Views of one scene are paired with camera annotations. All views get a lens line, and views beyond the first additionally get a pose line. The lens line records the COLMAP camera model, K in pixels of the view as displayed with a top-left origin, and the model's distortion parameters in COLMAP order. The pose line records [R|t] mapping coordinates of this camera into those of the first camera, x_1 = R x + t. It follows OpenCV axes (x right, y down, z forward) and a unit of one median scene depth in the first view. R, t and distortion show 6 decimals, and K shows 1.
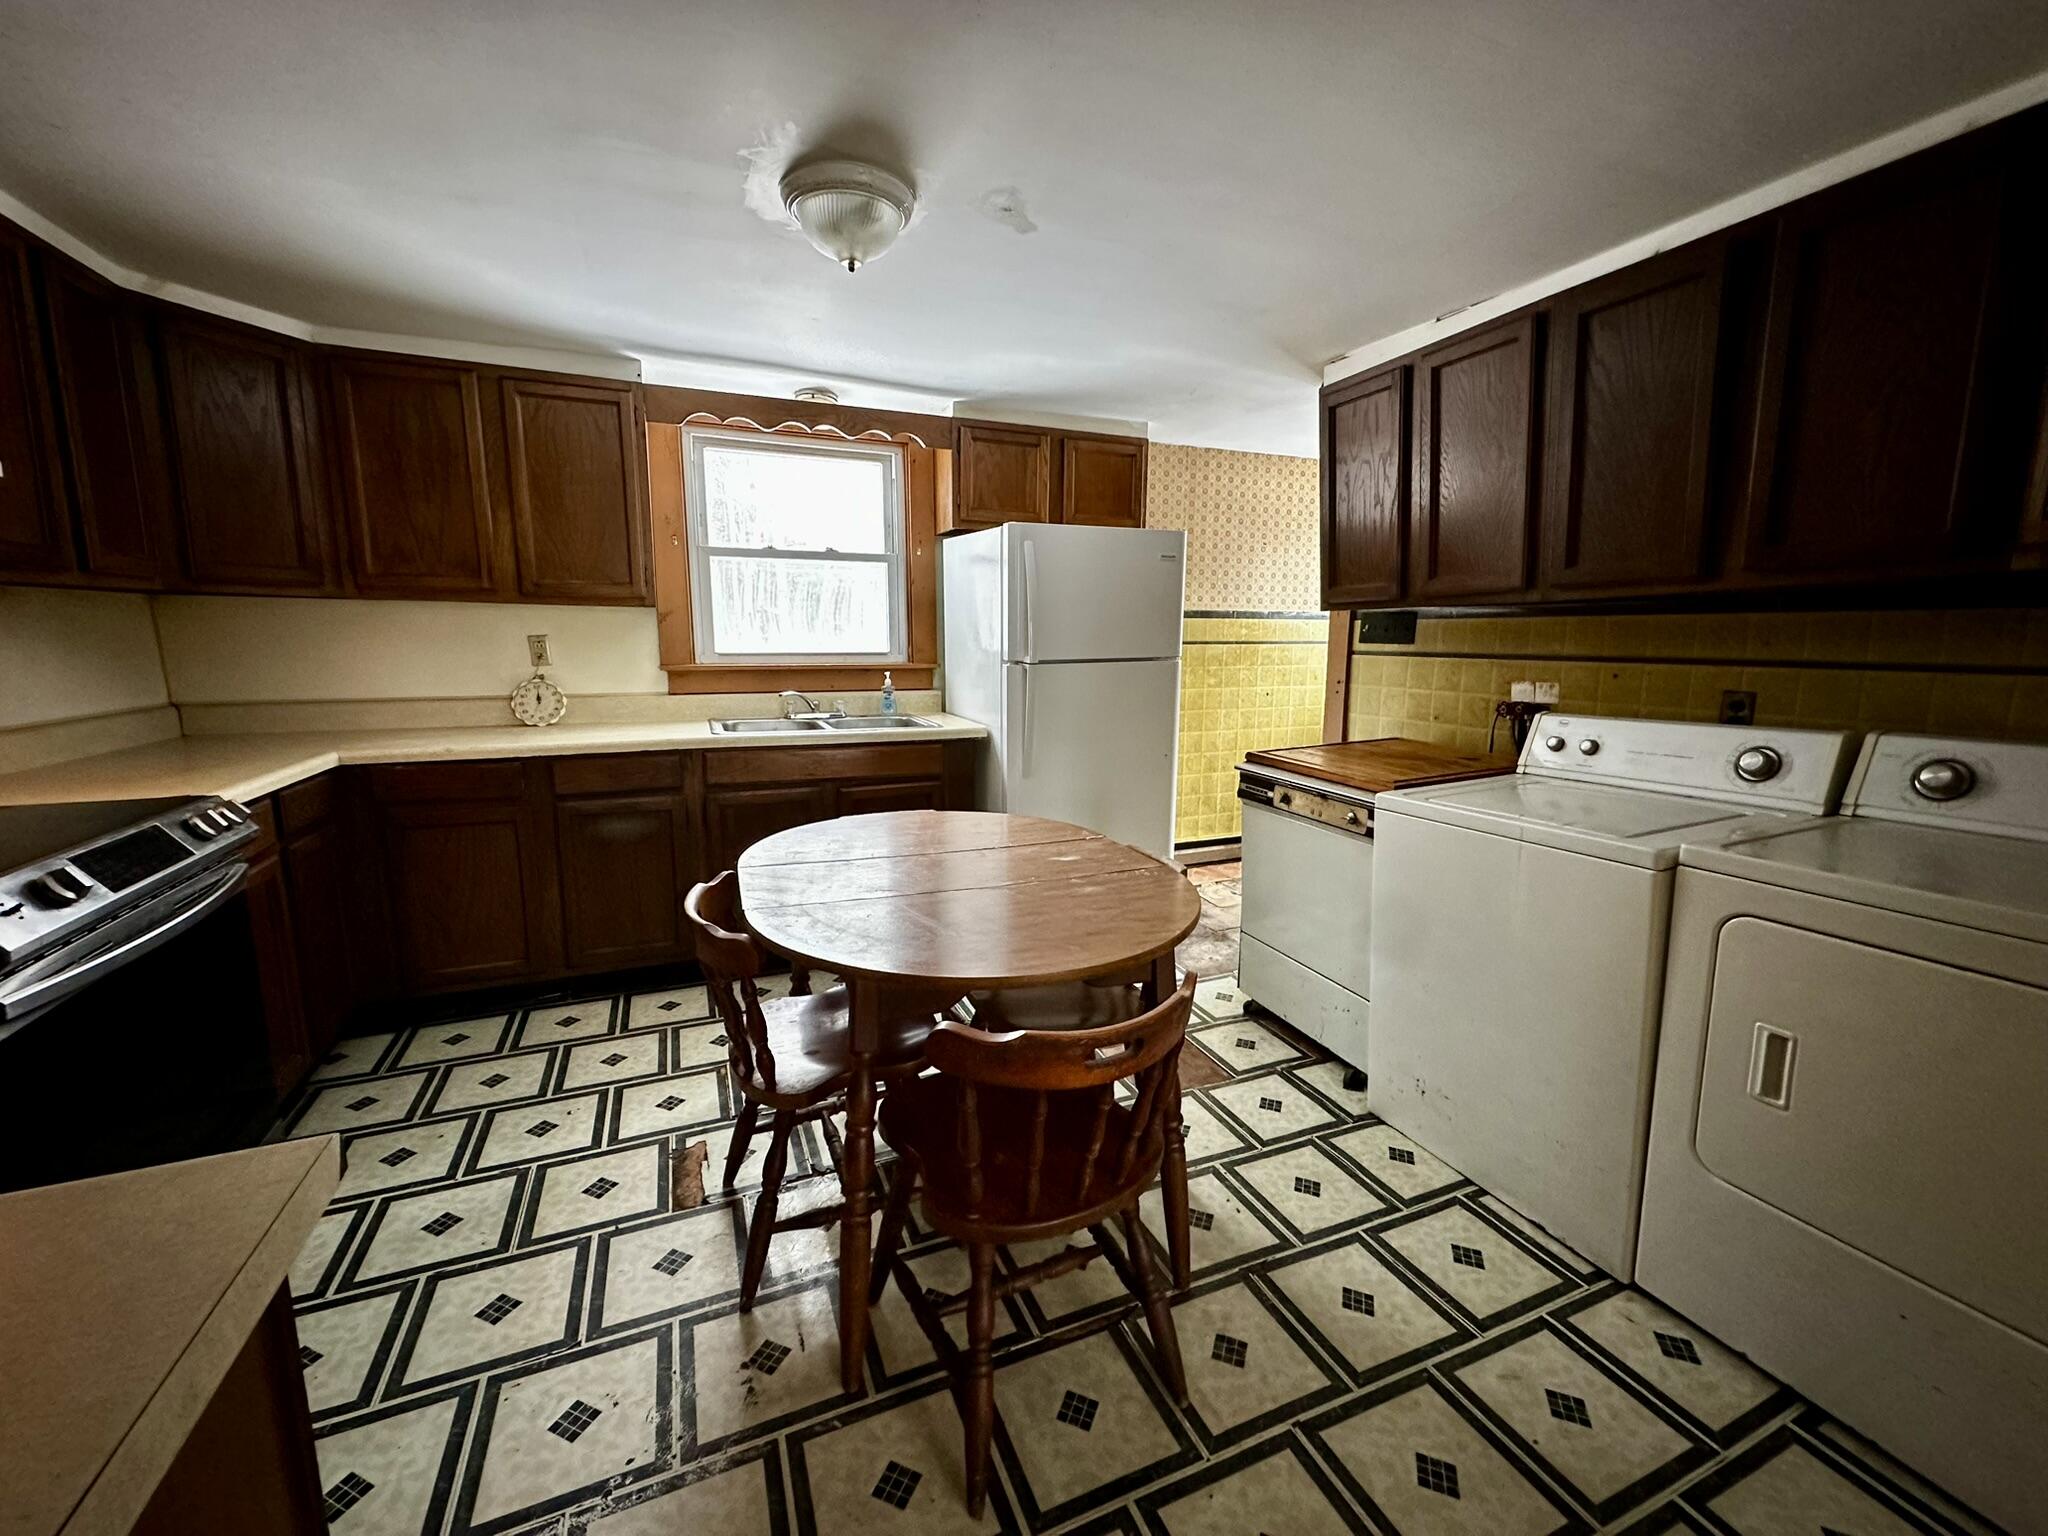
lens RADIAL K [[810.9, 0, 1020.6], [0, 810.9, 766.7], [0, 0, 1]] dist [-0.000903, 0.000029]
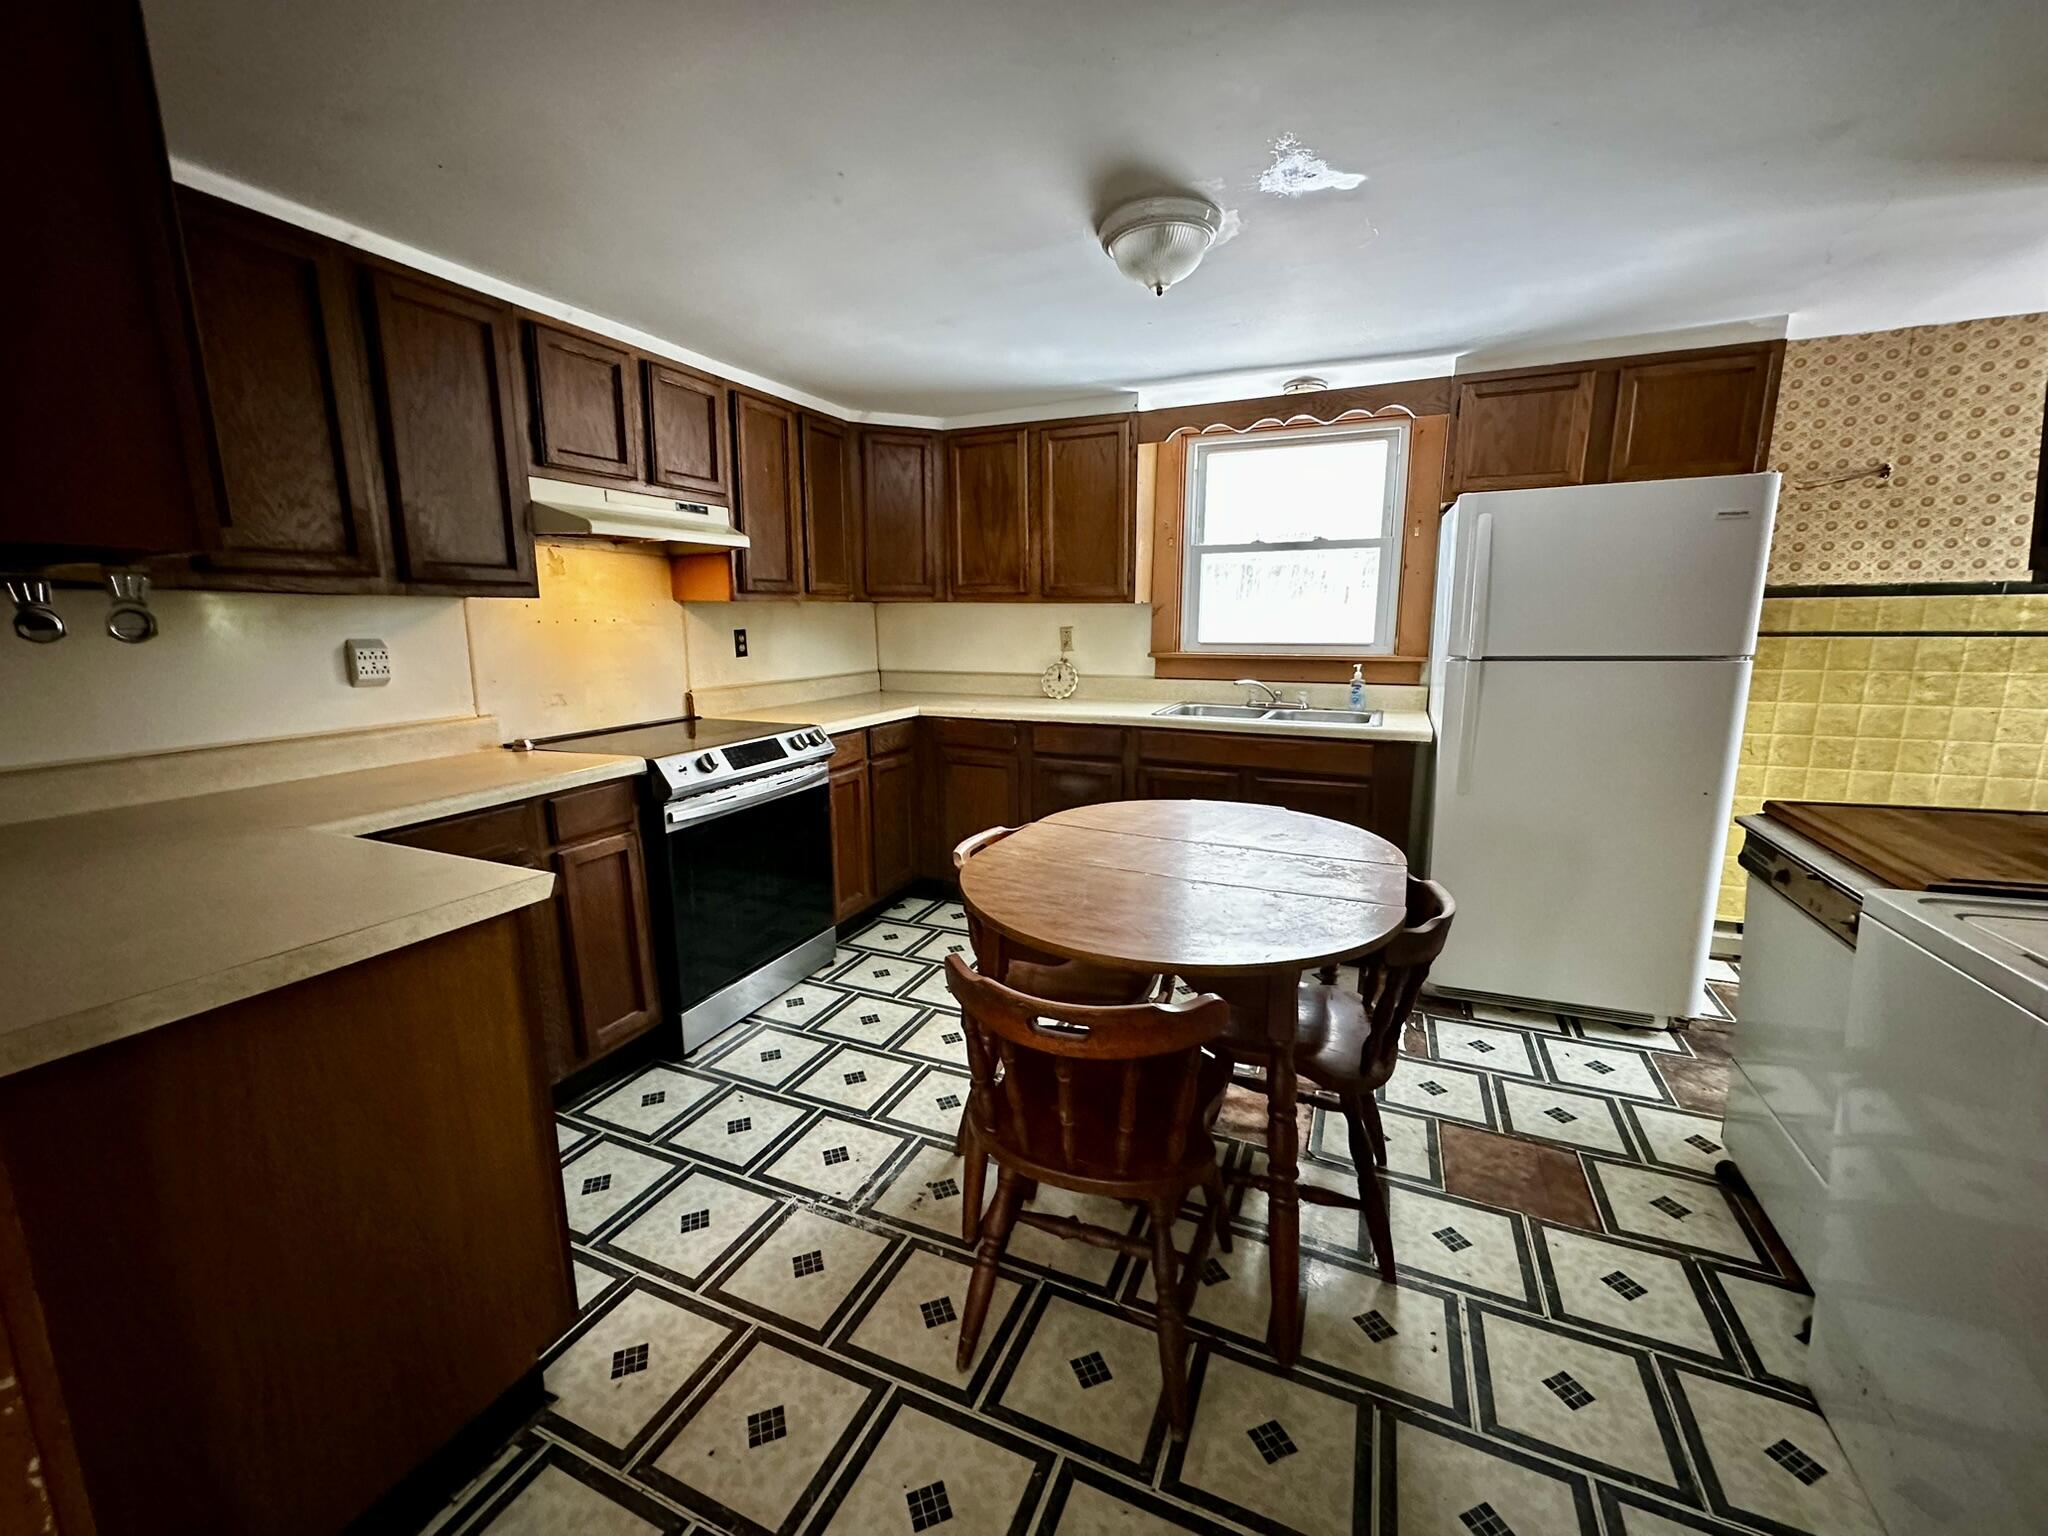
lens RADIAL K [[810.9, 0, 1021.6], [0, 810.9, 766.4], [0, 0, 1]] dist [-0.000903, 0.000029]
pose [[0.686707, 0.121774, -0.716662, 0.359441], [-0.108948, 0.991975, 0.064160, -0.023650], [0.718724, 0.034020, 0.694463, 0.093445]]
